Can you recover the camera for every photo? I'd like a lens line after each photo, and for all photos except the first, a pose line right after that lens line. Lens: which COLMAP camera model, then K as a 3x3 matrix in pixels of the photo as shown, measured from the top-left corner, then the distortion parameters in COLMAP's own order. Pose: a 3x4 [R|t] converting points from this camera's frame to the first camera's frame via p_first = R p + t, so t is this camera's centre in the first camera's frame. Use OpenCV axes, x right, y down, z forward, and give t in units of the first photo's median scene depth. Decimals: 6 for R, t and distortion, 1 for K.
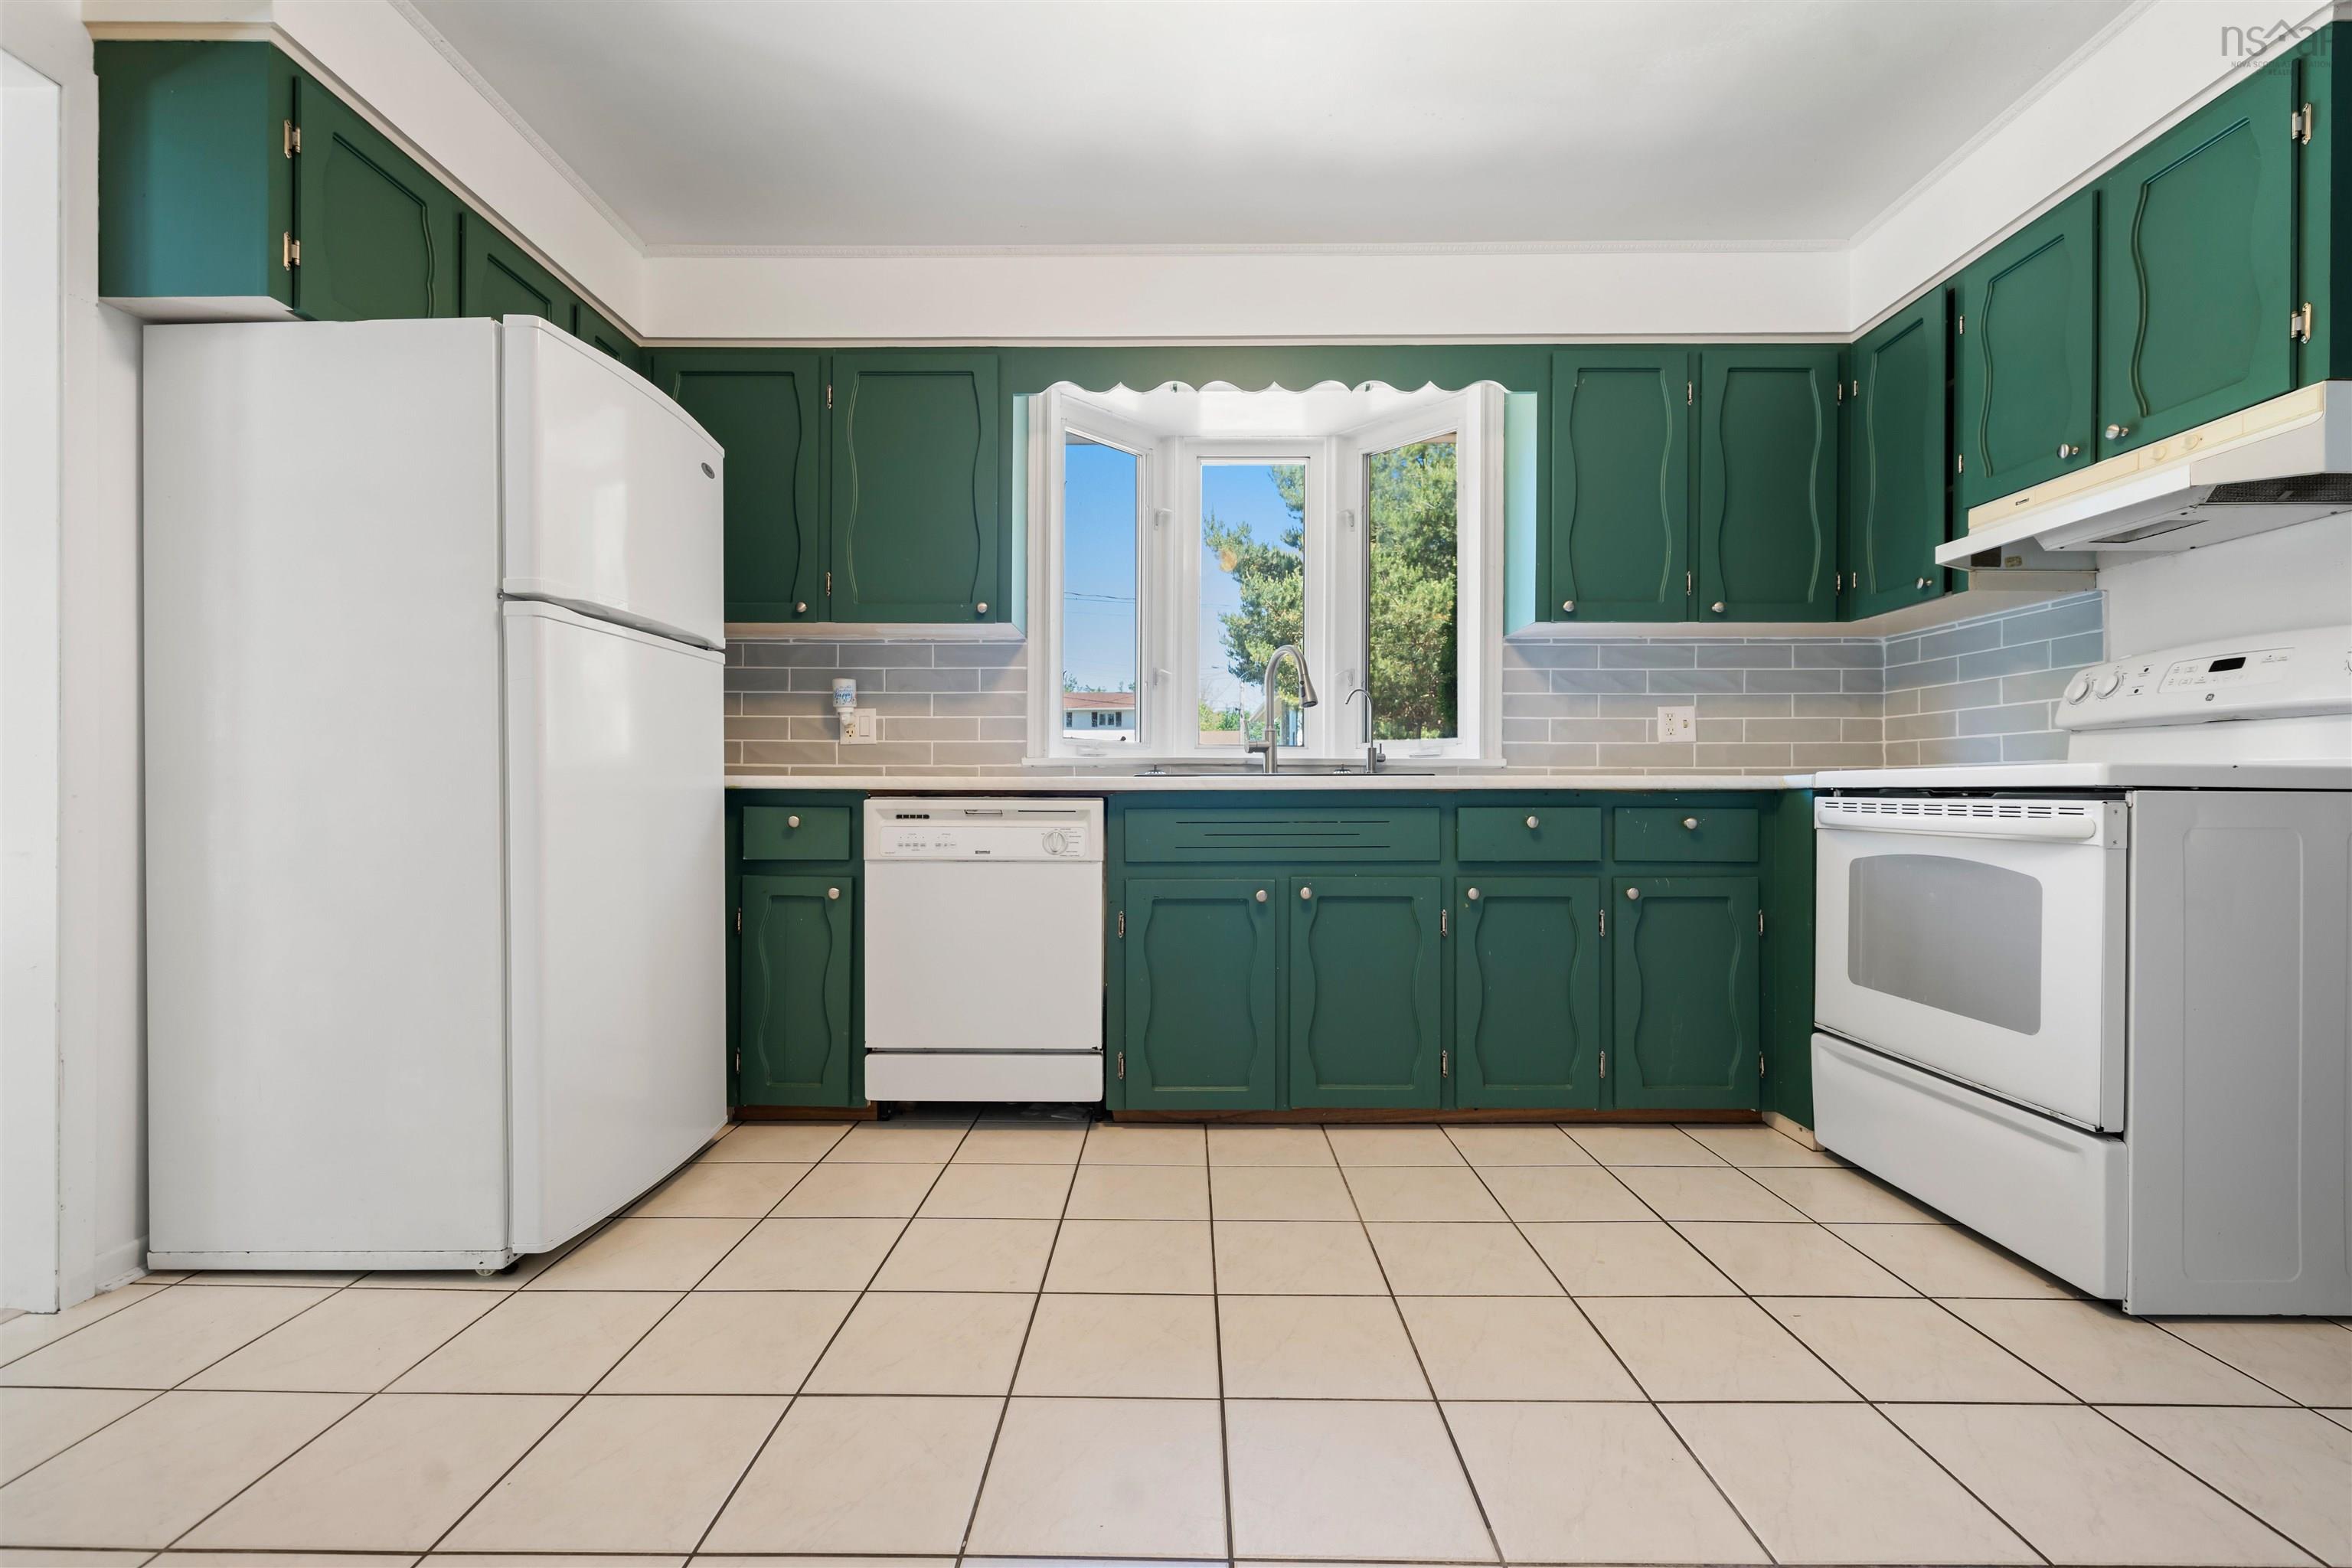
lens RADIAL K [[1012.4, 0, 1166.9], [0, 1012.4, 789.5], [0, 0, 1]] dist [-0.001277, 0.000208]
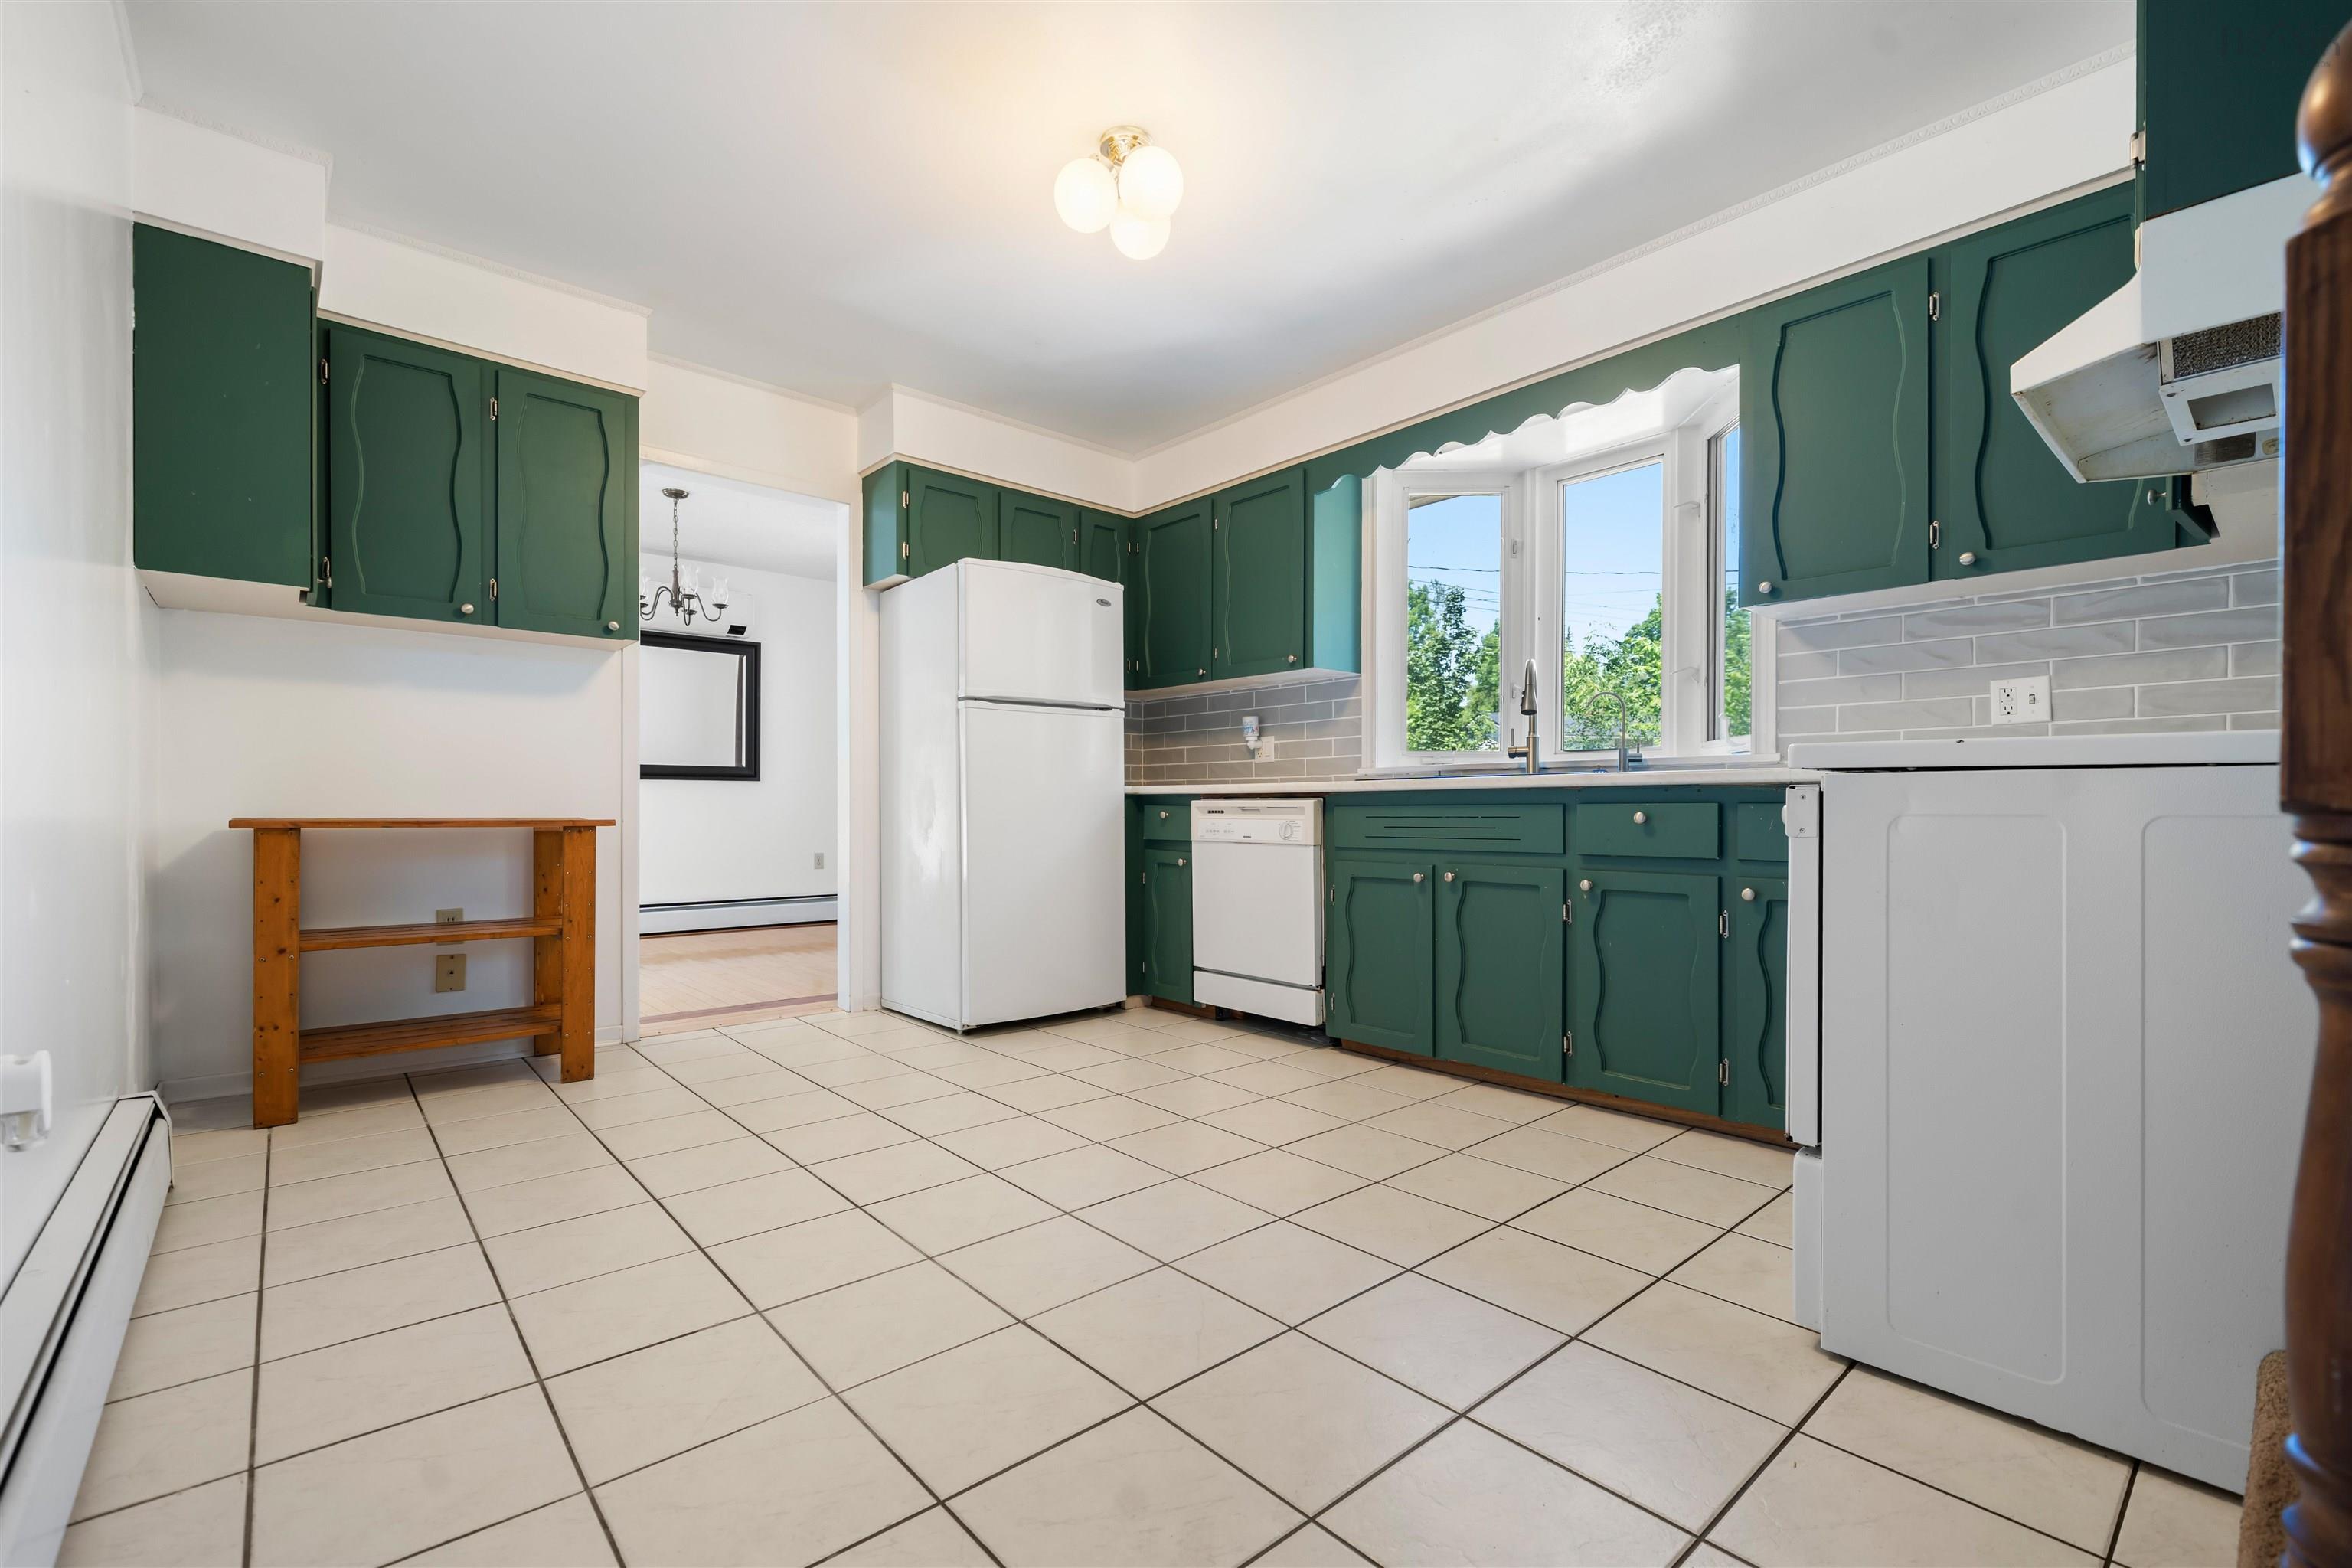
lens RADIAL K [[1017.7, 0, 1171.2], [0, 1017.7, 806.6], [0, 0, 1]] dist [0.000437, -0.000012]
pose [[0.665901, -0.002938, -0.746034, 0.798689], [0.005441, 0.999985, 0.000919, 0.017162], [0.746020, -0.004671, 0.665907, -0.030296]]
